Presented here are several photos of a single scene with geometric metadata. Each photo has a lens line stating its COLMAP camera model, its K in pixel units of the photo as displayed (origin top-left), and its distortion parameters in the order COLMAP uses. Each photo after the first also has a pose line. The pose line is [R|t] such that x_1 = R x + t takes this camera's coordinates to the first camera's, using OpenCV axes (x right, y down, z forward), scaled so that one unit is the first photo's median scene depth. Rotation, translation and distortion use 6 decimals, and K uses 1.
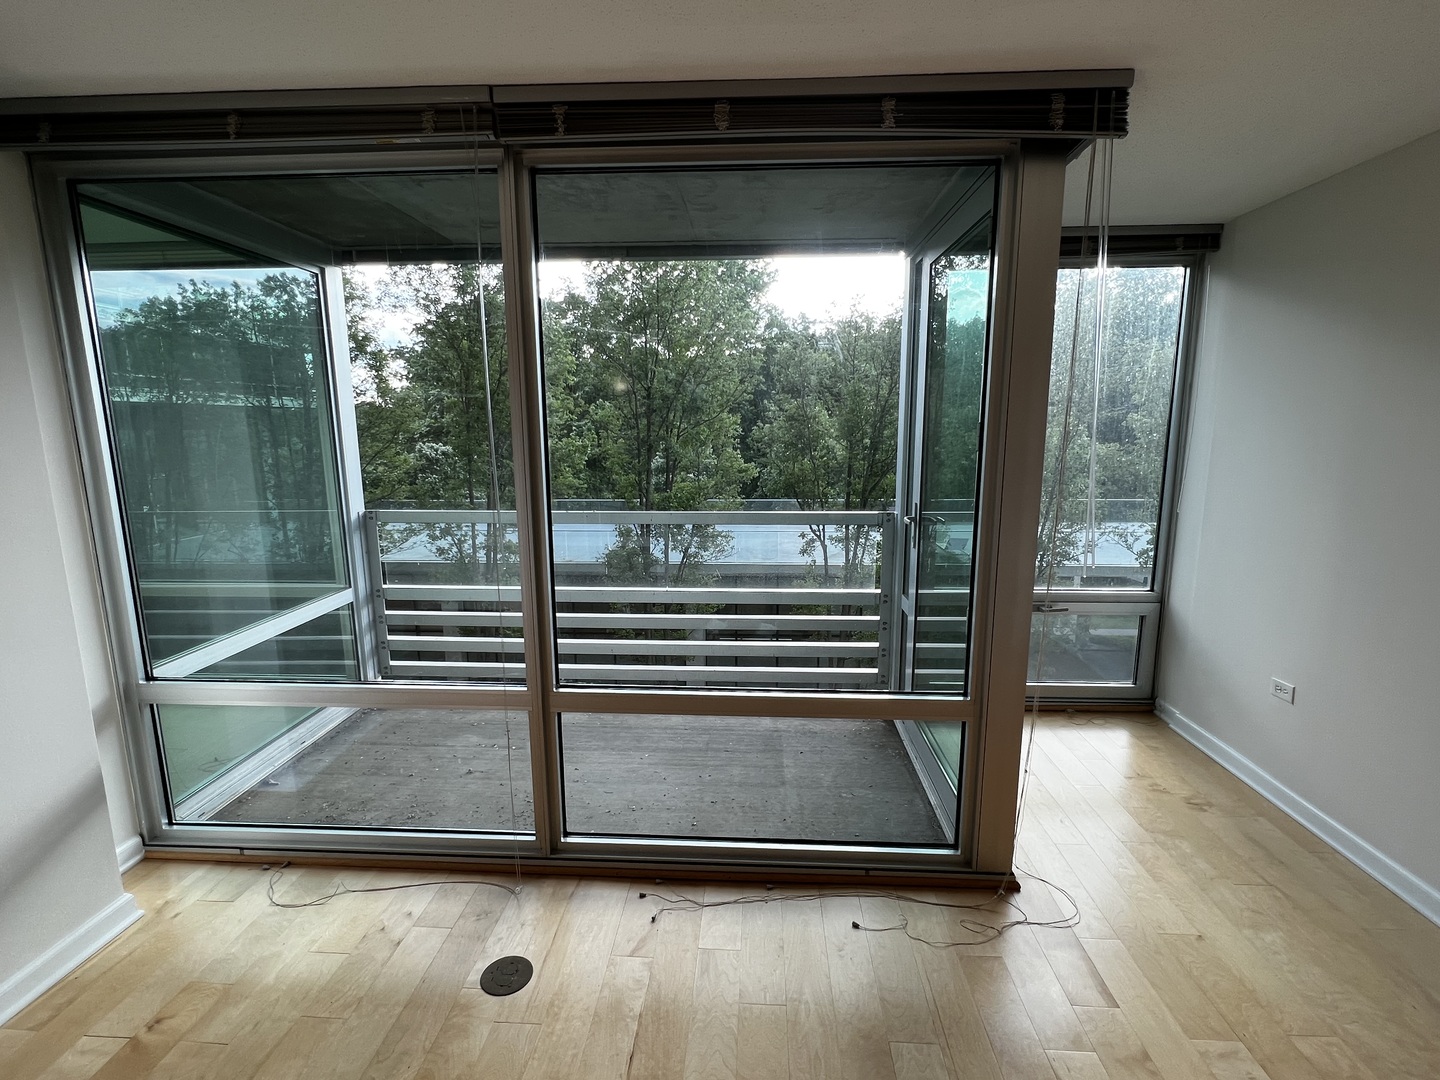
lens RADIAL K [[684.9, 0, 721.1], [0, 684.9, 545.8], [0, 0, 1]] dist [-0.002312, -0.000969]
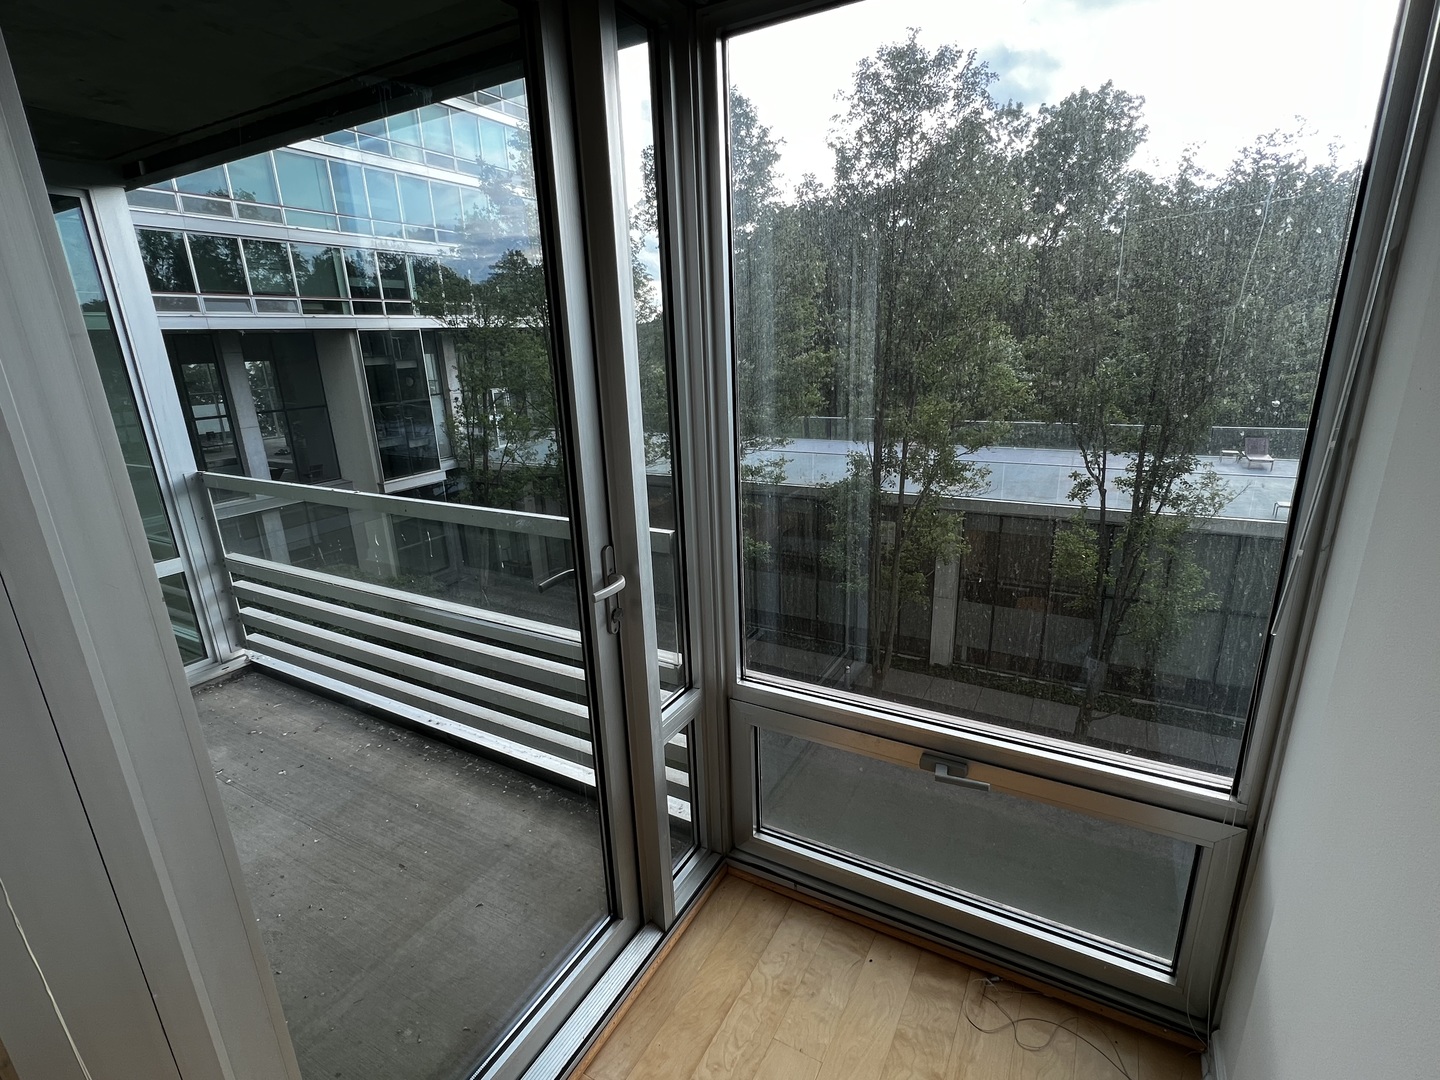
lens RADIAL K [[684.9, 0, 722.5], [0, 684.9, 544.4], [0, 0, 1]] dist [-0.002312, -0.000969]
pose [[0.899530, 0.104792, -0.424104, 0.097799], [-0.051200, 0.989402, 0.135876, -0.022875], [0.433848, -0.100510, 0.895362, 0.099103]]
